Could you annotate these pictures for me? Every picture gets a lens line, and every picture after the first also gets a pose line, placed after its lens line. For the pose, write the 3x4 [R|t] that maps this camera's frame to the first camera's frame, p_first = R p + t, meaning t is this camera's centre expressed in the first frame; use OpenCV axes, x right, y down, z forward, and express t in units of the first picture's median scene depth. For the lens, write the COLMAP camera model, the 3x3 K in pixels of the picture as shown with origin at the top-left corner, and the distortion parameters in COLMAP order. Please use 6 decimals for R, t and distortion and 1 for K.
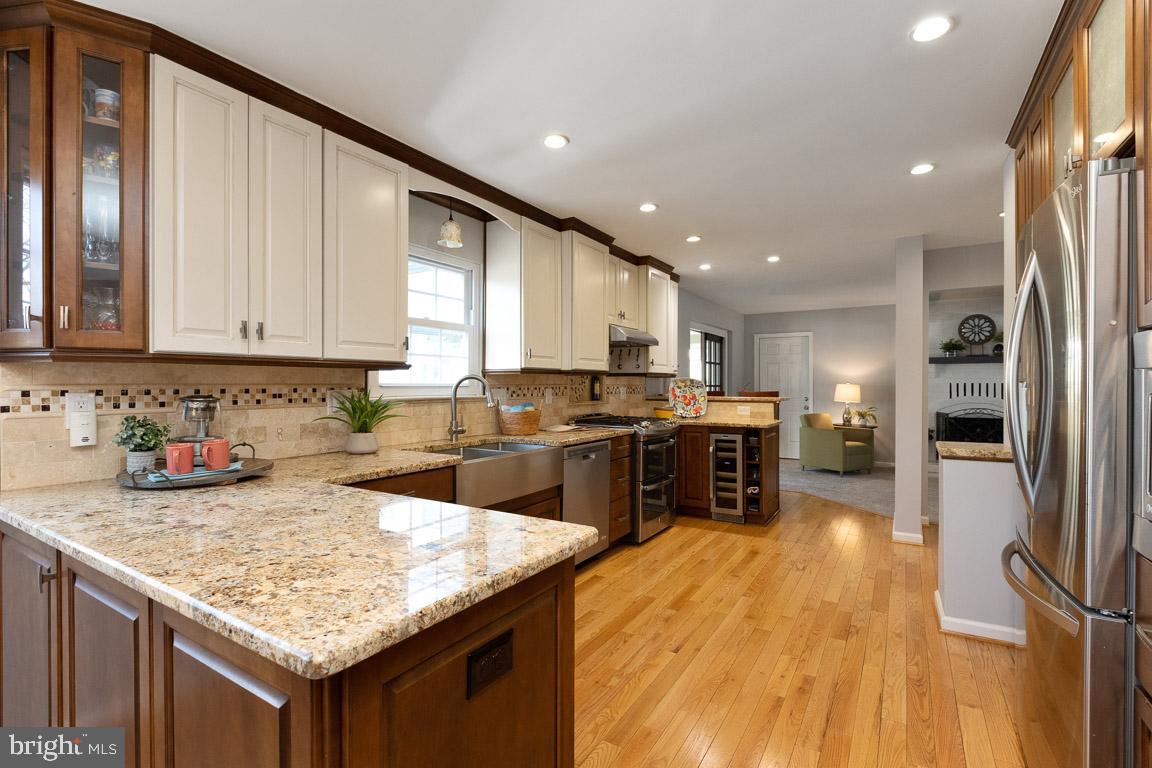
lens RADIAL K [[529.2, 0, 572.1], [0, 529.2, 385.5], [0, 0, 1]] dist [0.001680, 0.000169]
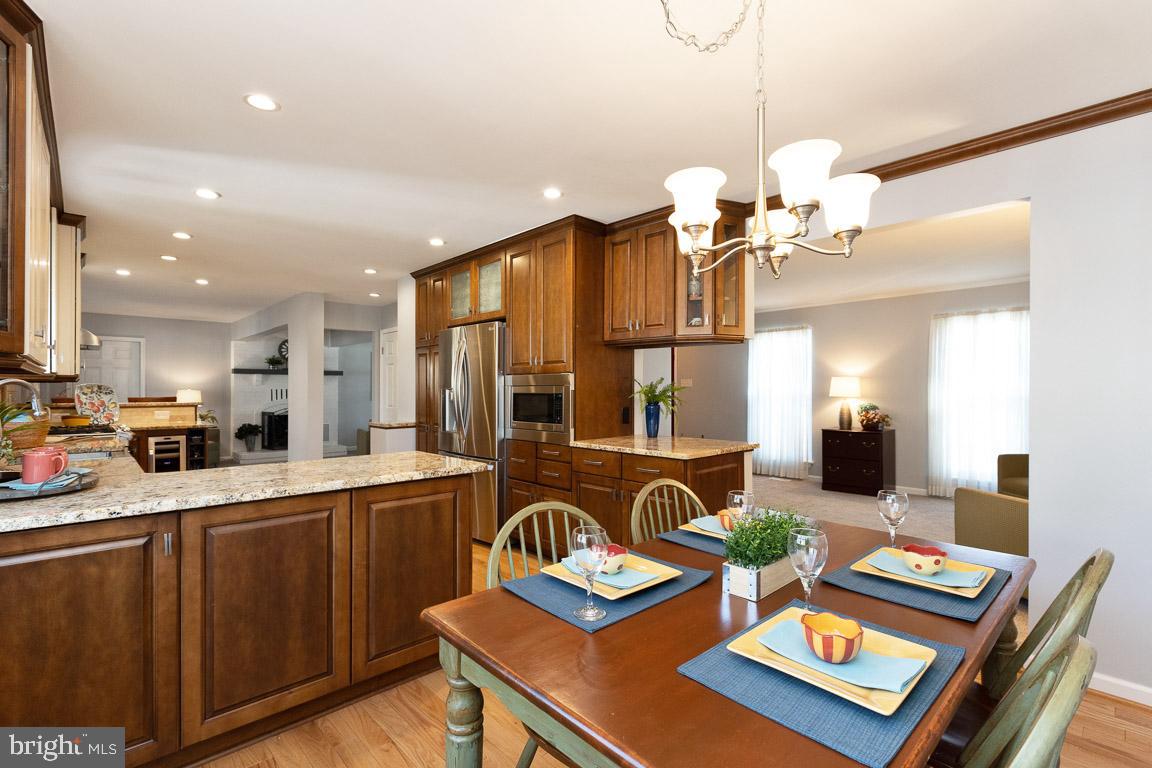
lens RADIAL K [[520.1, 0, 574.4], [0, 520.1, 379.2], [0, 0, 1]] dist [0.000896, 0.000548]
pose [[0.250460, 0.018899, 0.967942, -0.484819], [0.003736, 0.999783, -0.020487, -0.000029], [-0.968120, 0.008747, 0.250335, -0.065783]]
